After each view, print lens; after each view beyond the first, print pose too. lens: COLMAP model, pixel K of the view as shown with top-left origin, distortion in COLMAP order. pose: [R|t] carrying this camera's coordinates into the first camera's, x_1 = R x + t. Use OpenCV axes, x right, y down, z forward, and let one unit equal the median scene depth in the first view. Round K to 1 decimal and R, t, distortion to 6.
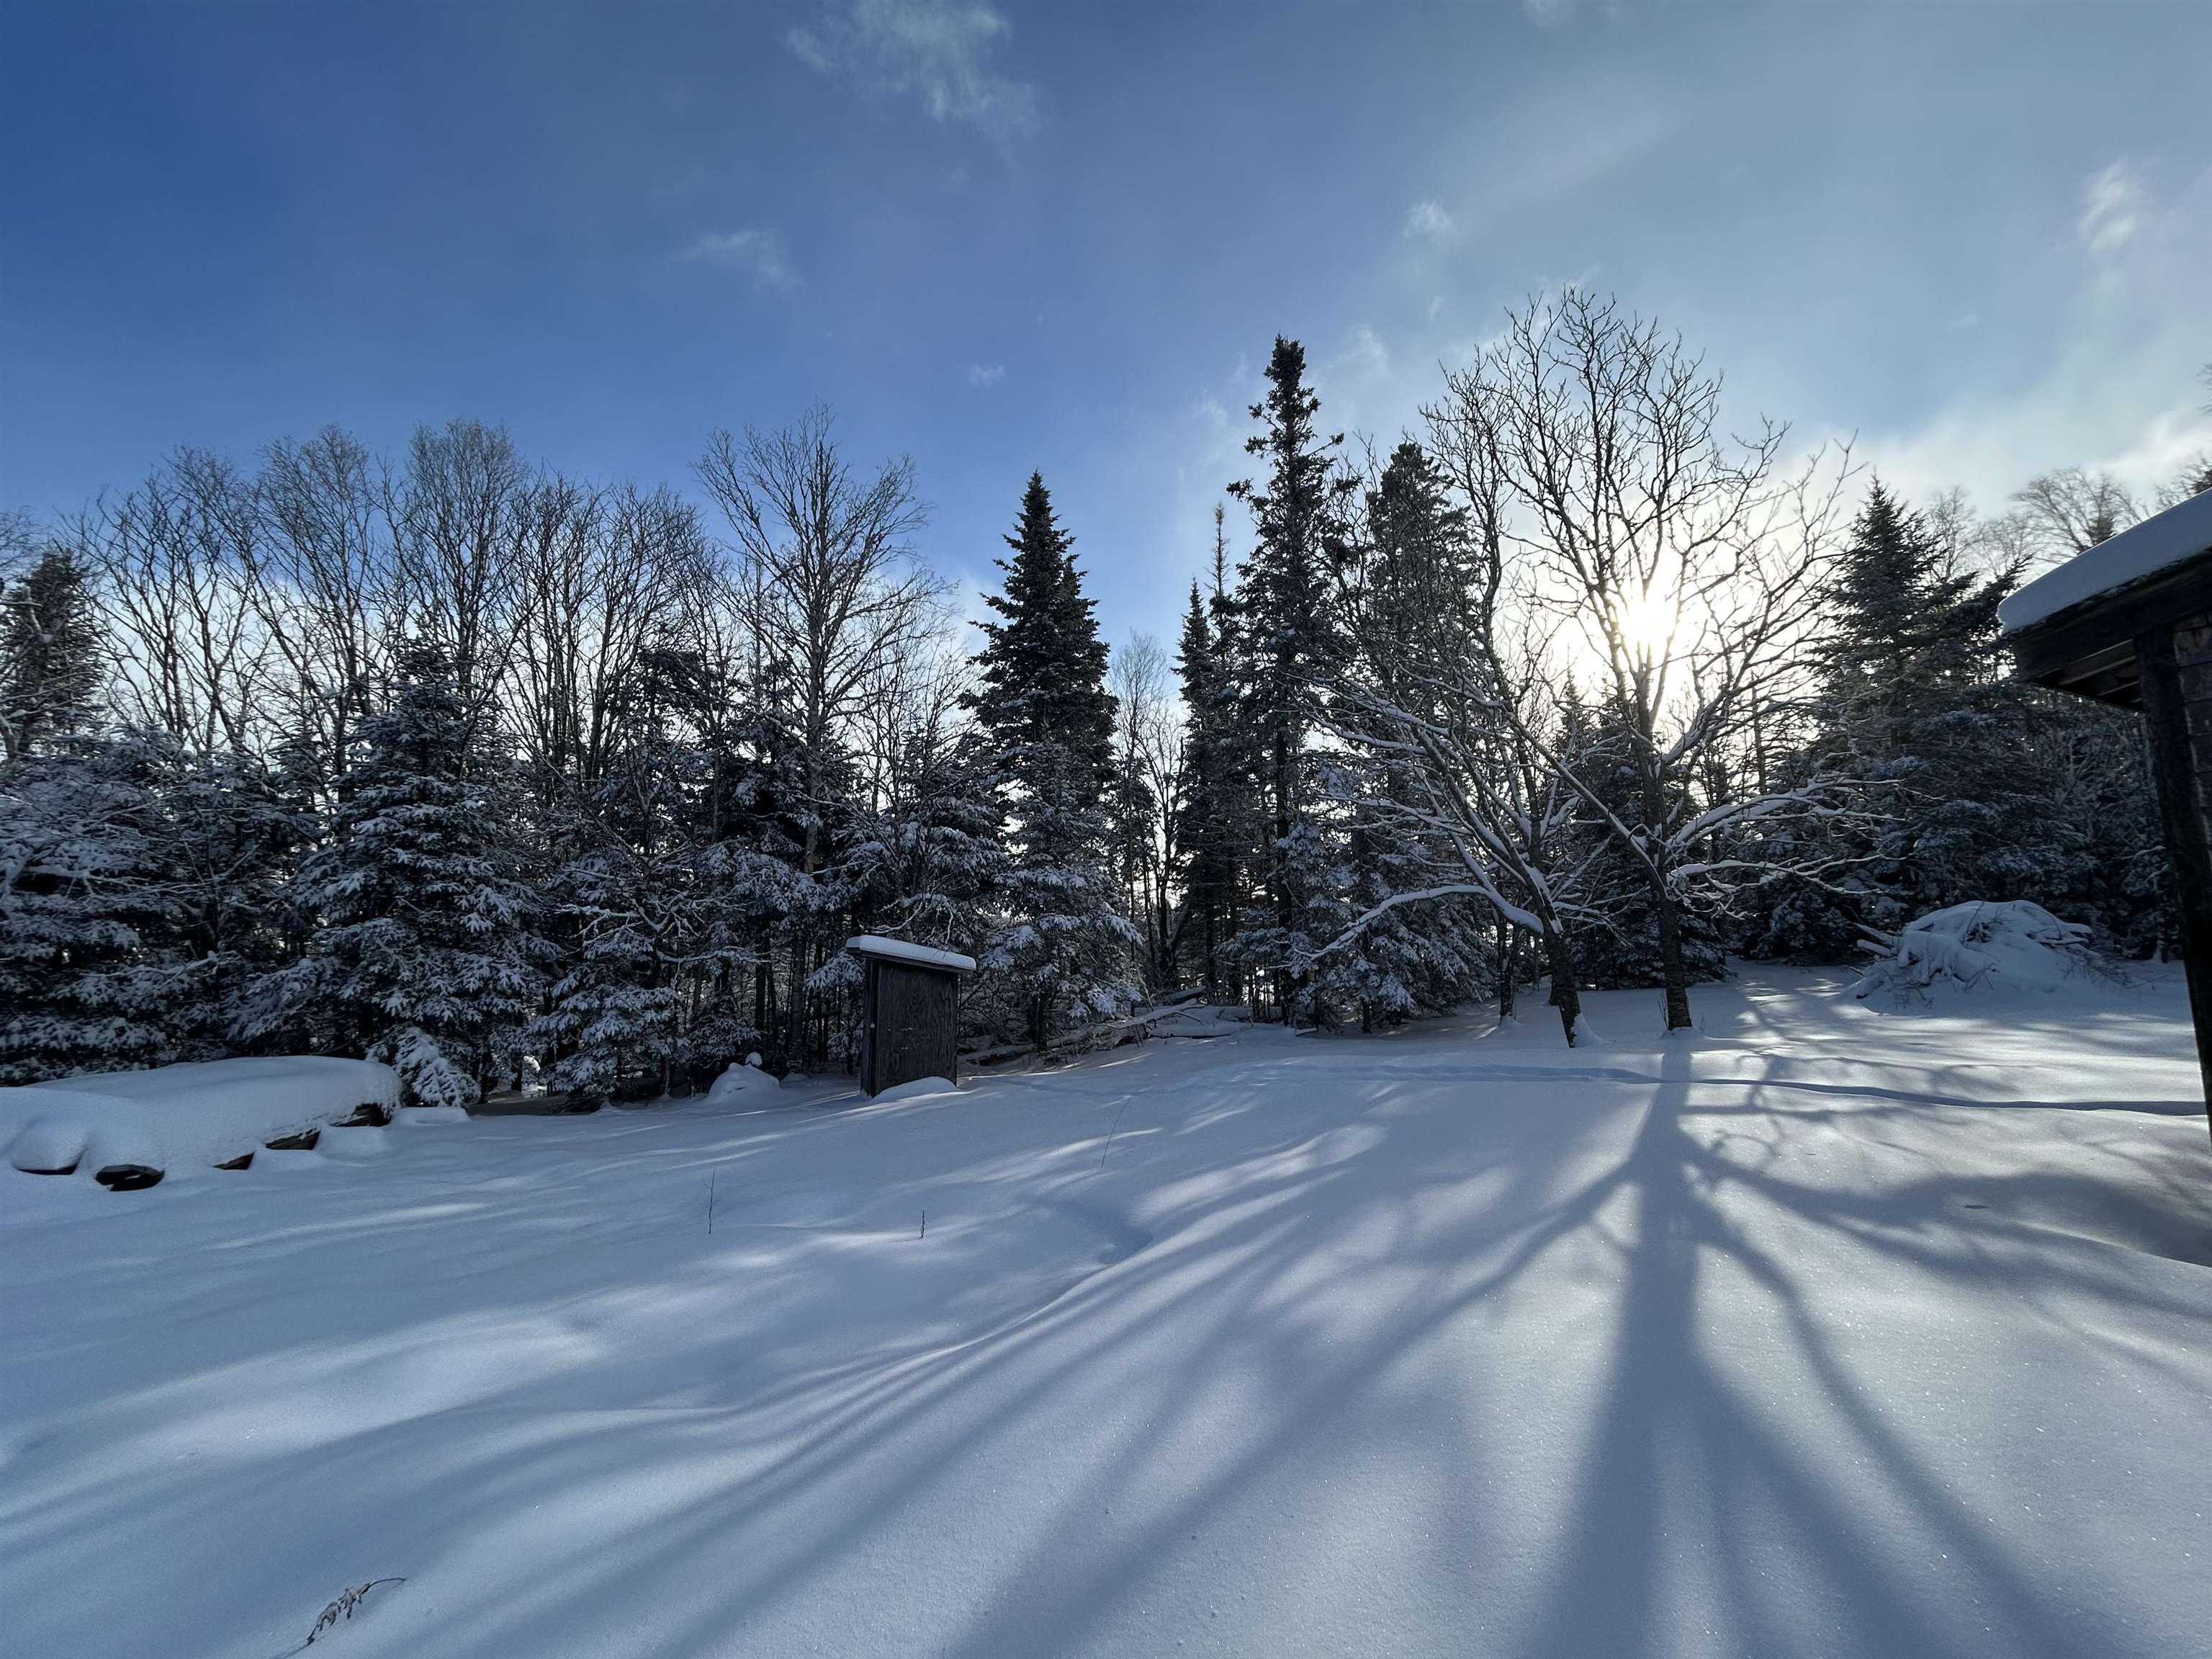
lens RADIAL K [[889.4, 0, 1100.9], [0, 889.4, 828.6], [0, 0, 1]] dist [0.001048, 0.000731]
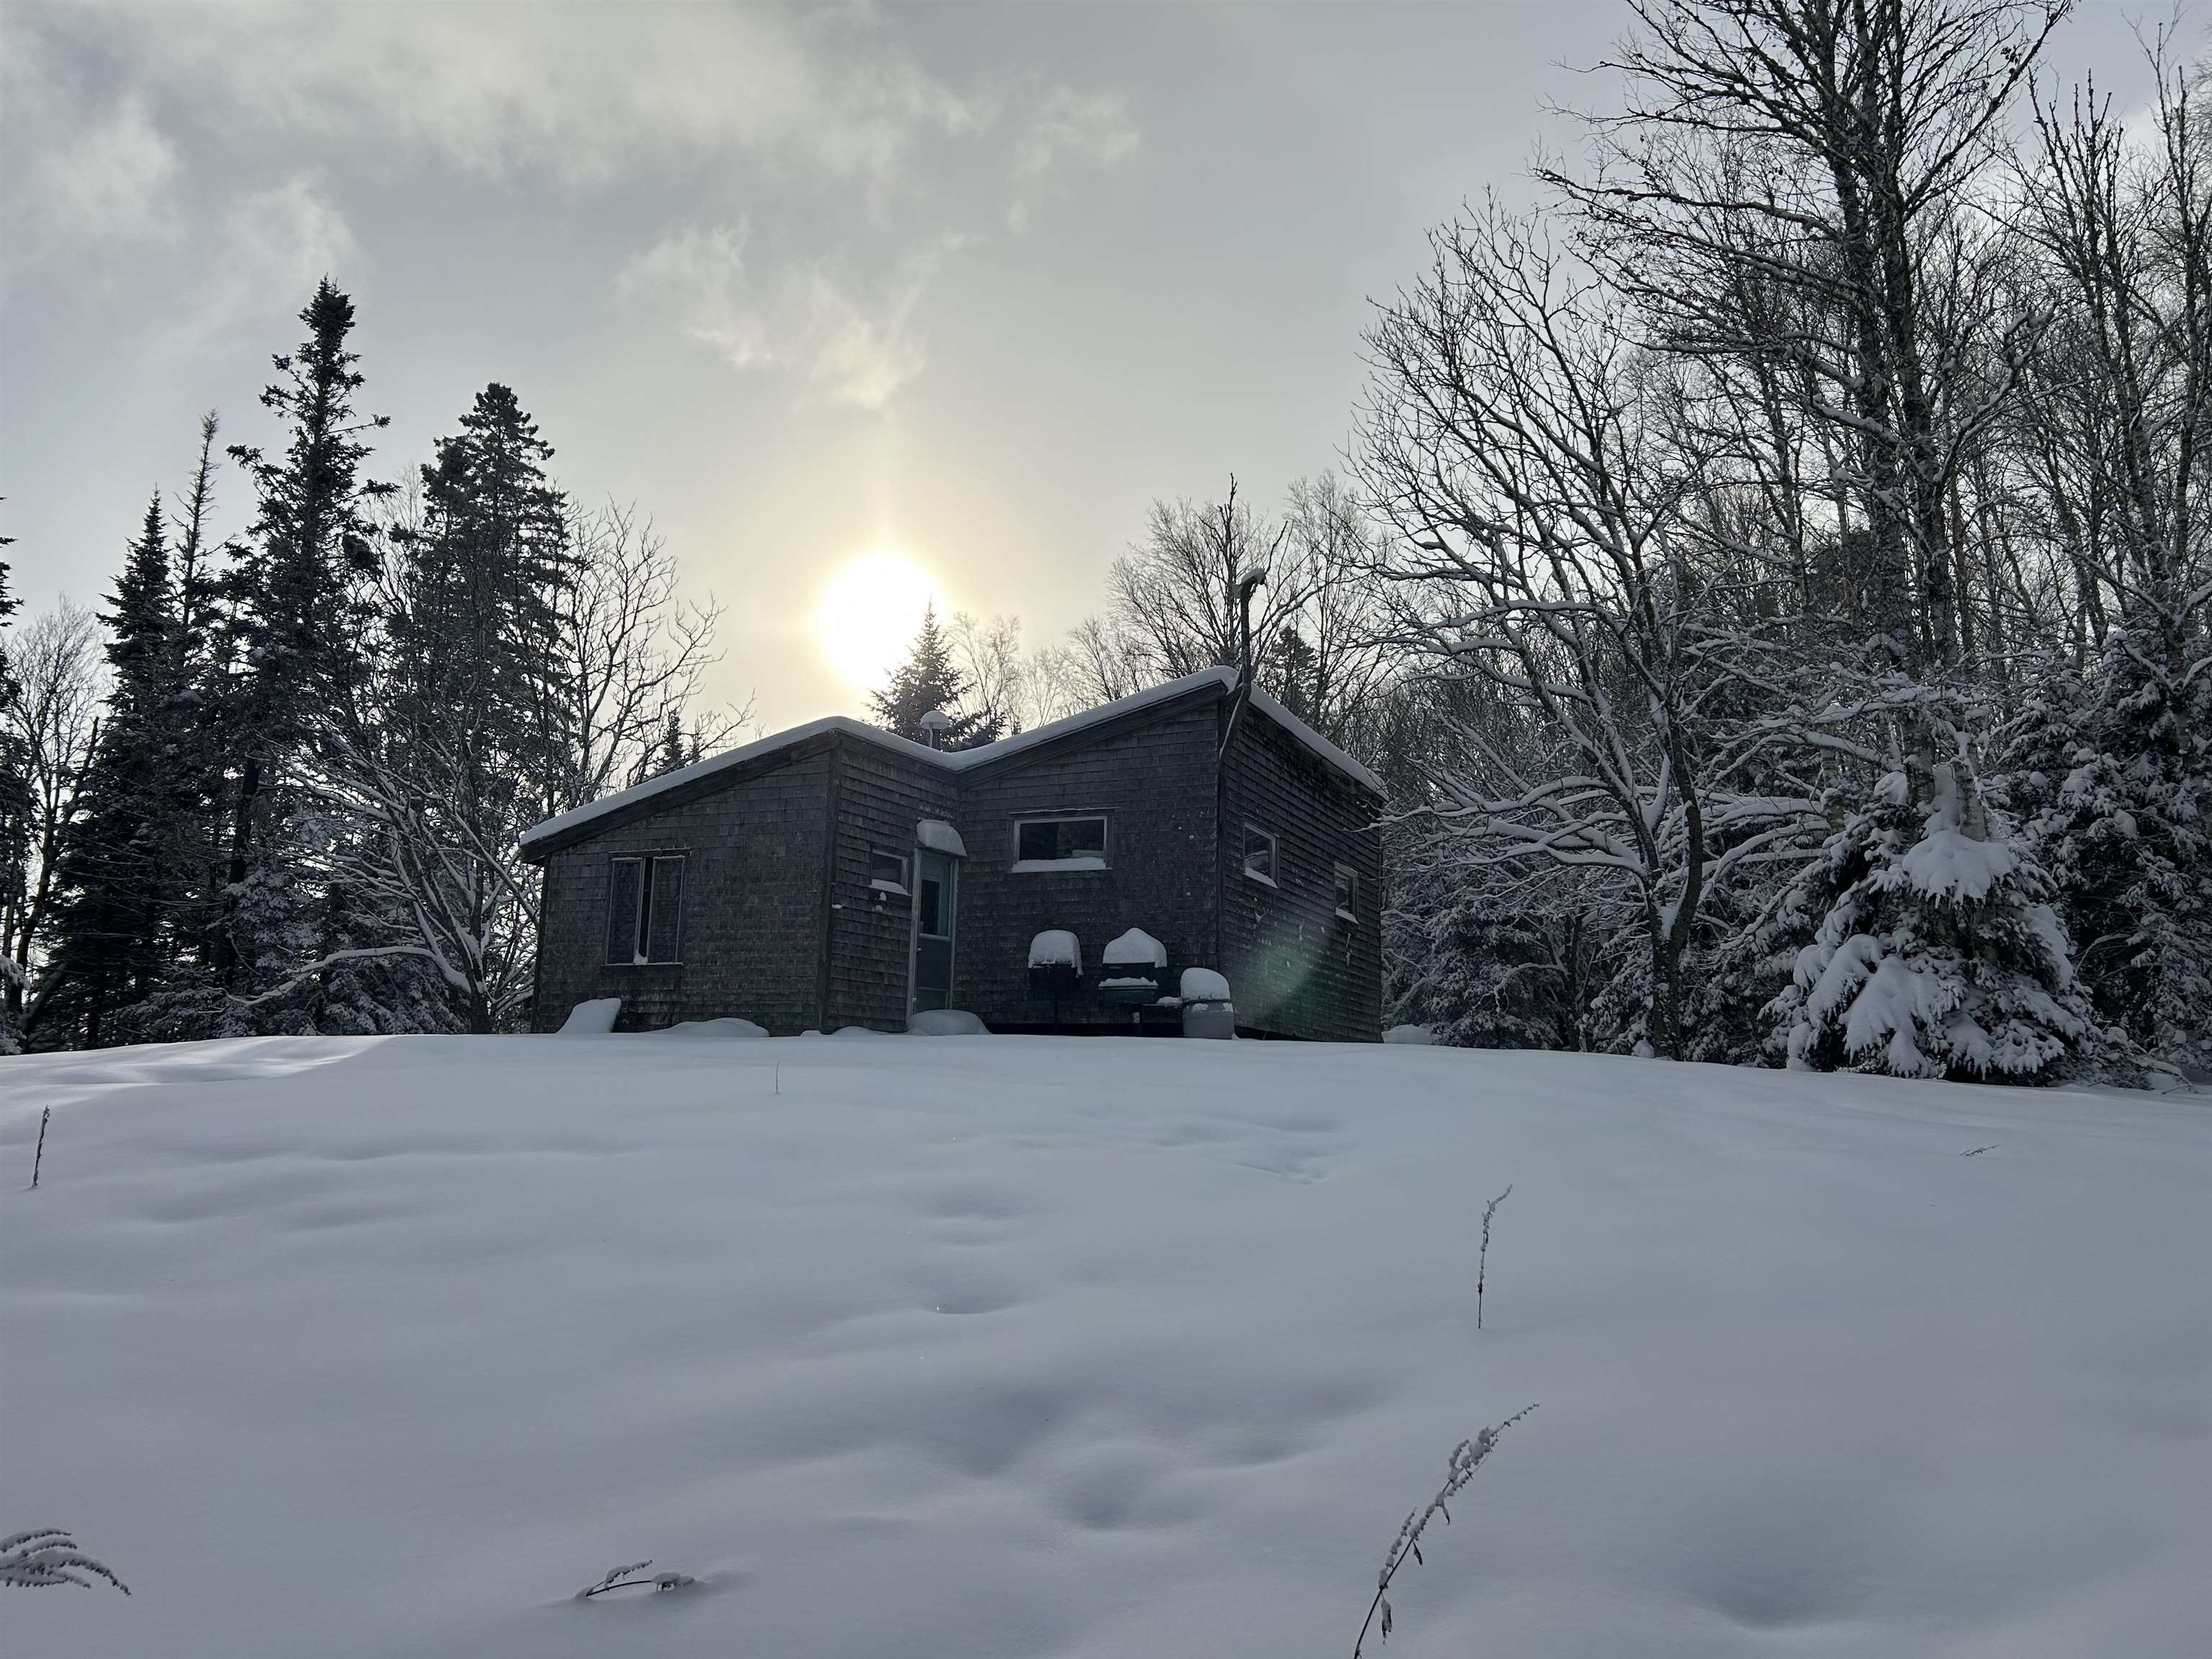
lens RADIAL K [[1655.8, 0, 1107.8], [0, 1655.8, 806.3], [0, 0, 1]] dist [0.096821, -0.132527]
pose [[0.774645, 0.143926, 0.615800, -0.185016], [-0.113614, 0.989587, -0.088368, -0.018337], [-0.622107, -0.001510, 0.782931, -0.957202]]
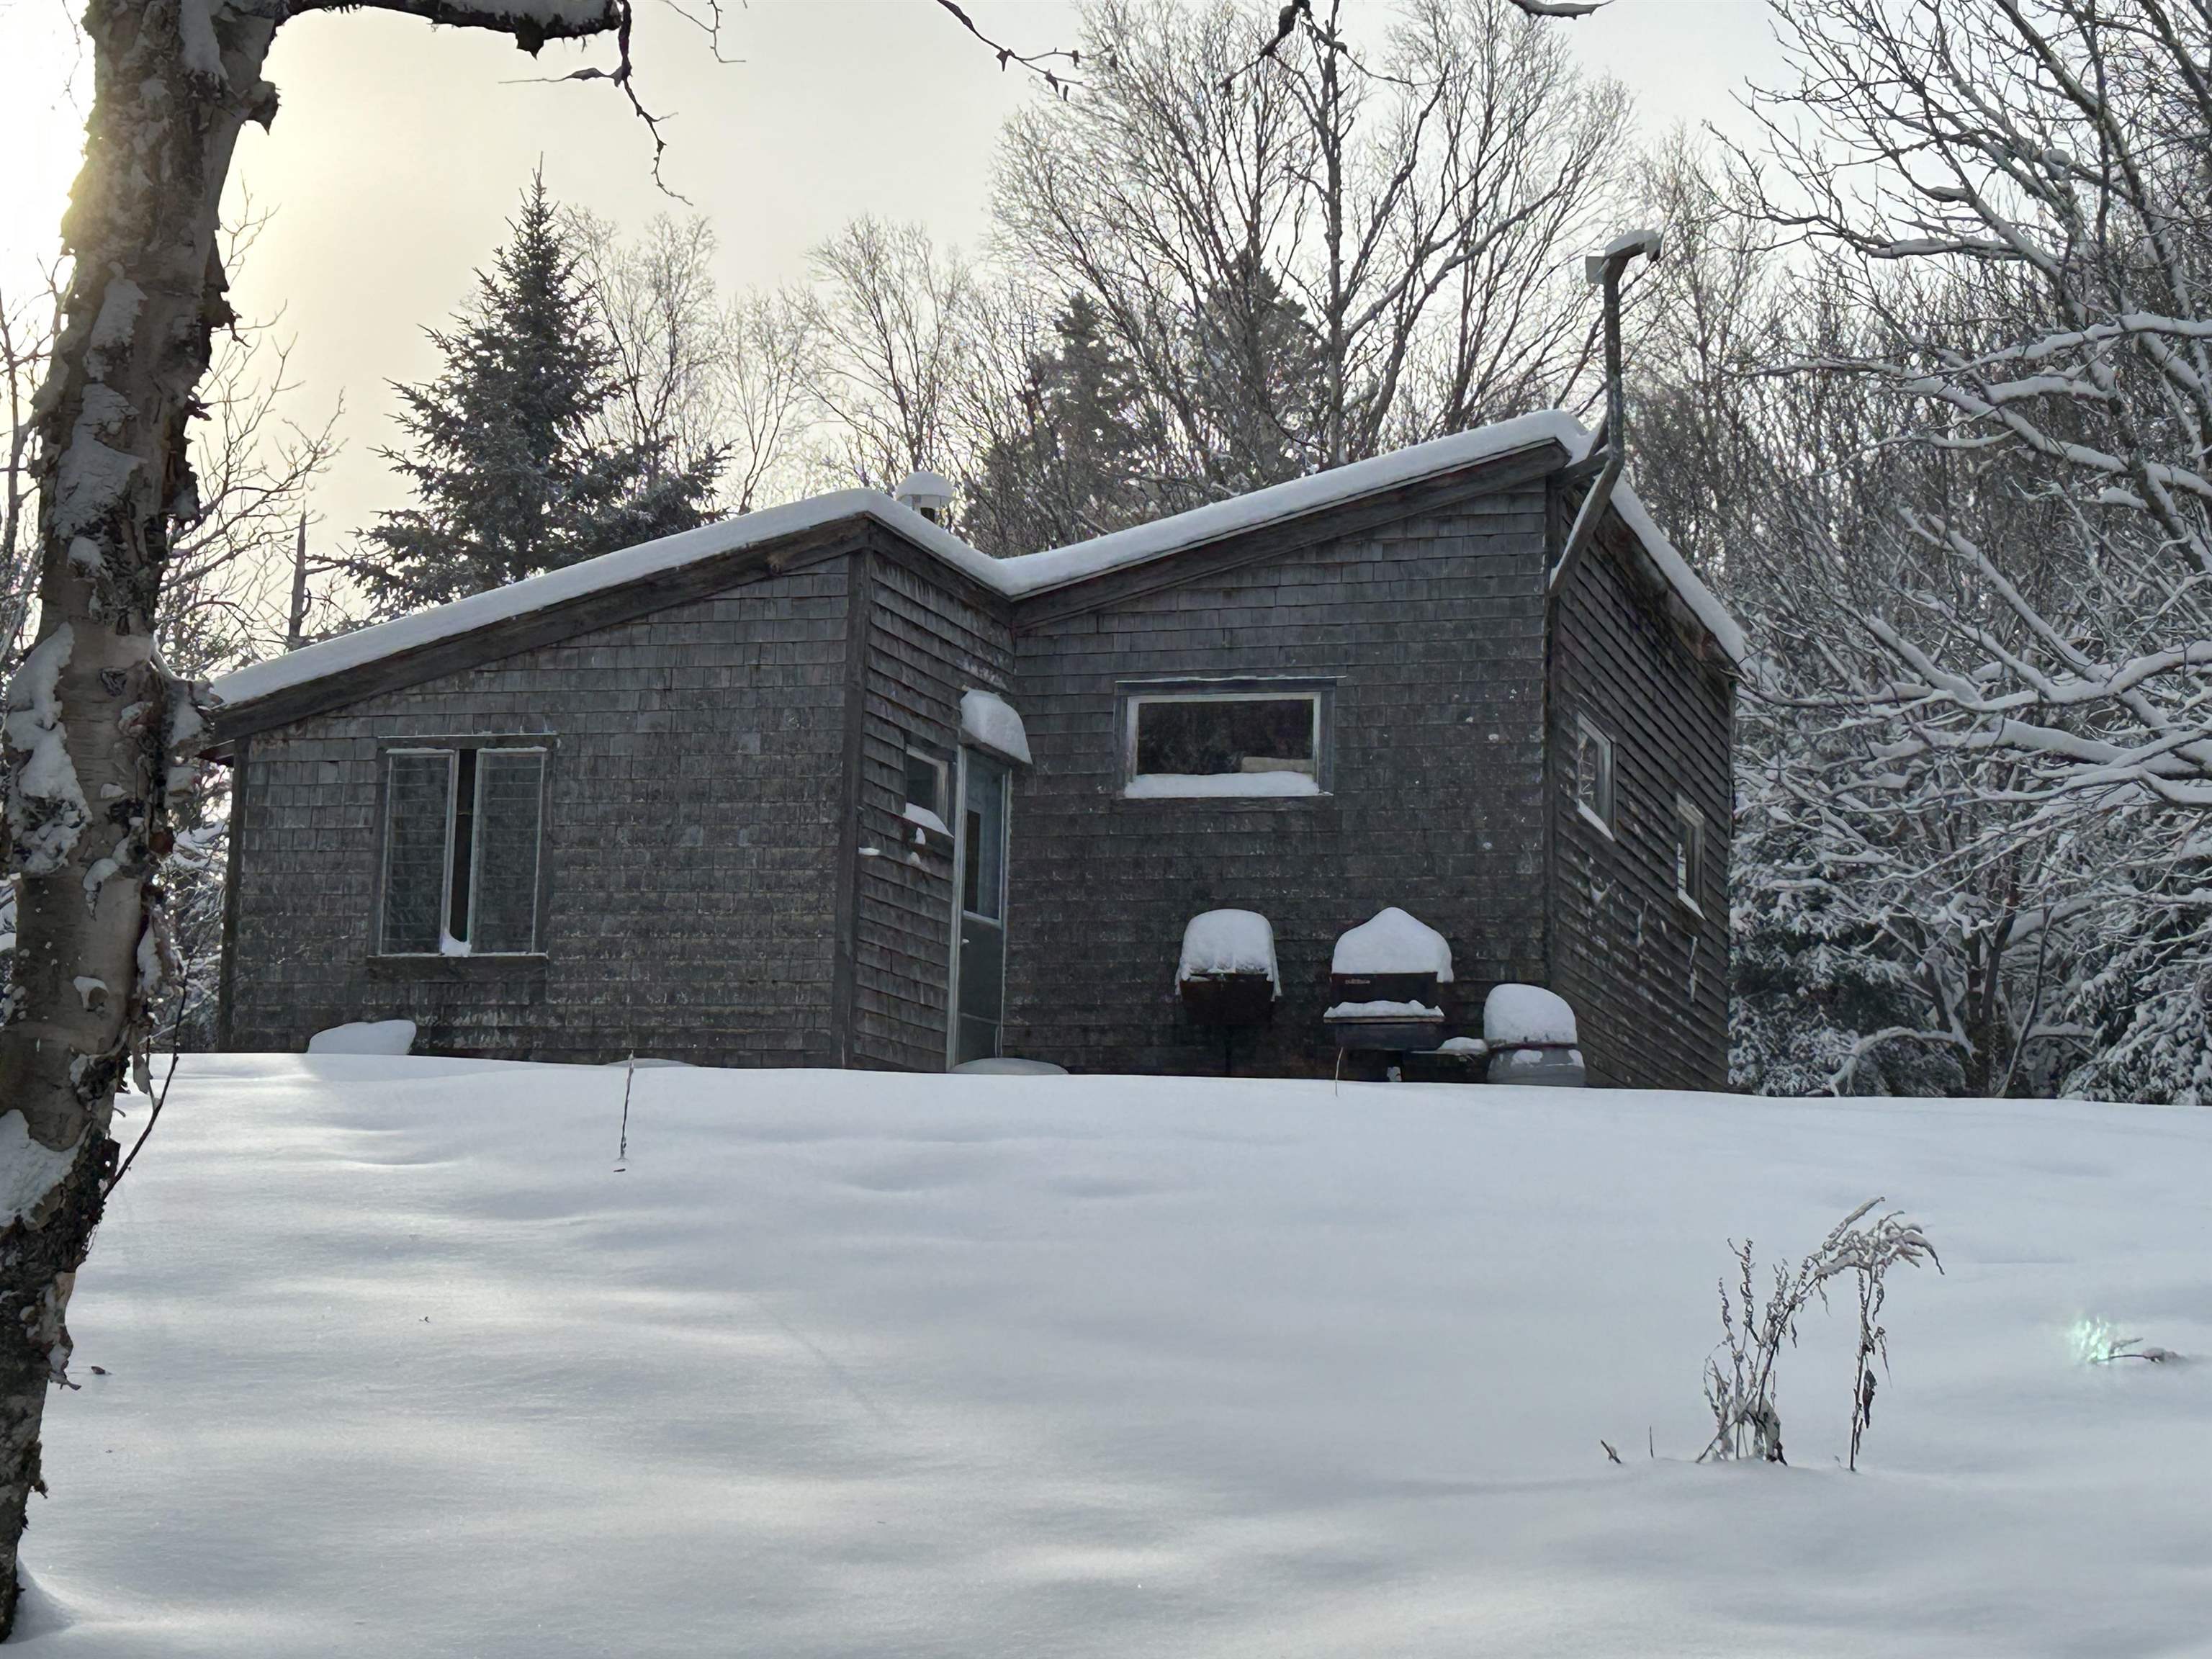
lens RADIAL K [[4252.6, 0, 1061.6], [0, 4252.6, 766.0], [0, 0, 1]] dist [0.231872, -1.116011]
pose [[0.695273, 0.147136, 0.703524, -0.629114], [-0.129808, 0.988432, -0.078437, 0.047295], [-0.706927, -0.036787, 0.706329, -1.078138]]
